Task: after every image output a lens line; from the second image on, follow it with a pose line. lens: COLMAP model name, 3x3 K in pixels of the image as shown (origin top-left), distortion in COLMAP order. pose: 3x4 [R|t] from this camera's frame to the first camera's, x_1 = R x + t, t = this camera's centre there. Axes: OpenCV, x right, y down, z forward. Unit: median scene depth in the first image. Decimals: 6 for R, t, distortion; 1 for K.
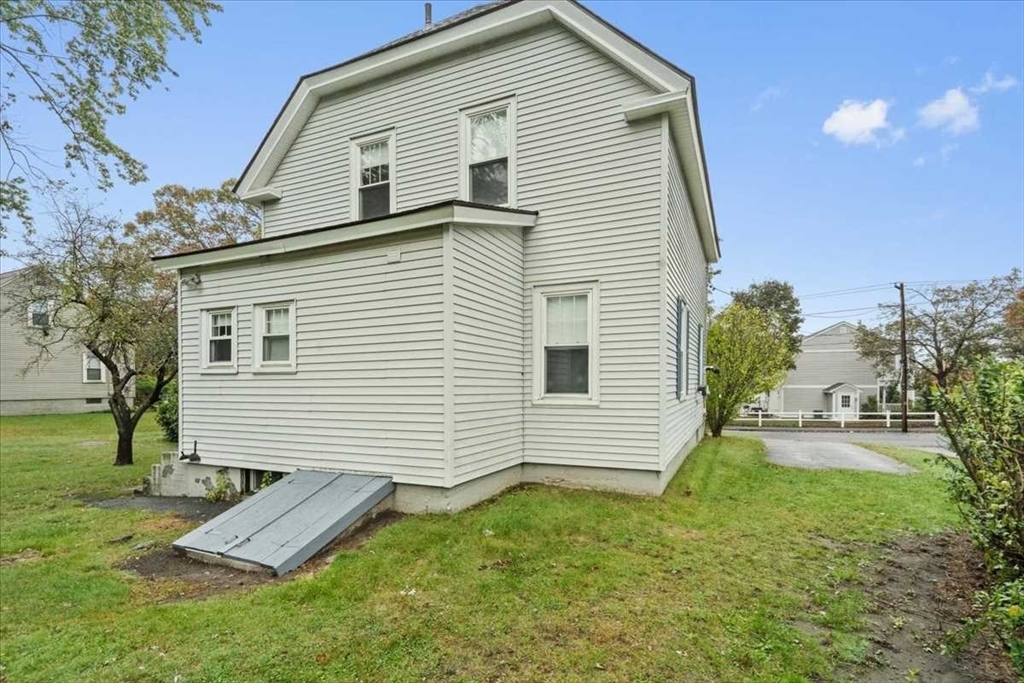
lens RADIAL K [[479.2, 0, 525.9], [0, 479.2, 383.9], [0, 0, 1]] dist [-0.001456, -0.000128]
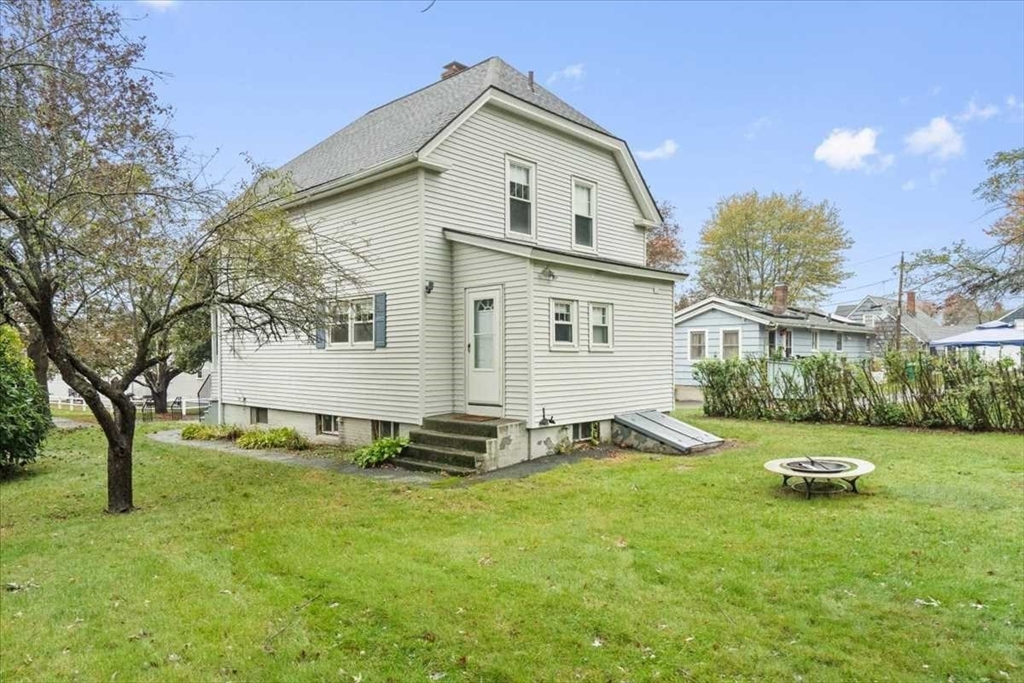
lens RADIAL K [[645.2, 0, 497.0], [0, 645.2, 347.4], [0, 0, 1]] dist [0.002888, 0.000960]
pose [[0.353374, 0.018547, 0.935298, -2.211978], [0.002774, 0.999778, -0.020874, 0.003278], [-0.935478, 0.009970, 0.353244, 0.549304]]
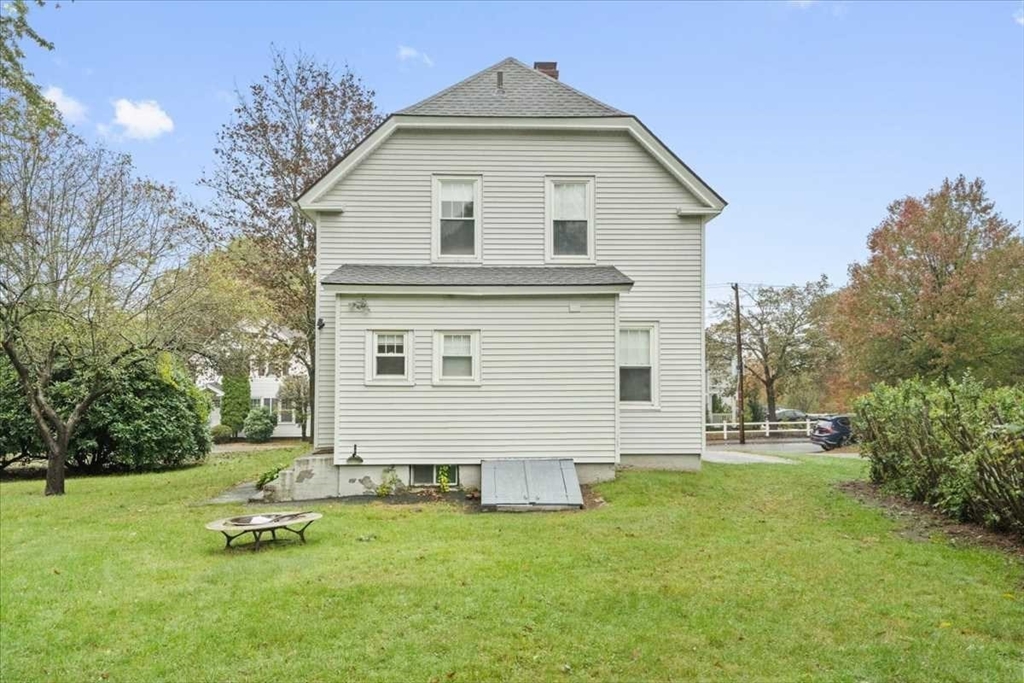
lens RADIAL K [[820.3, 0, 513.3], [0, 820.3, 328.6], [0, 0, 1]] dist [0.003484, 0.001643]
pose [[0.896048, 0.035416, 0.442541, -1.225249], [-0.003074, 0.997284, -0.073587, -0.013021], [-0.443946, 0.064578, 0.893724, -0.915694]]
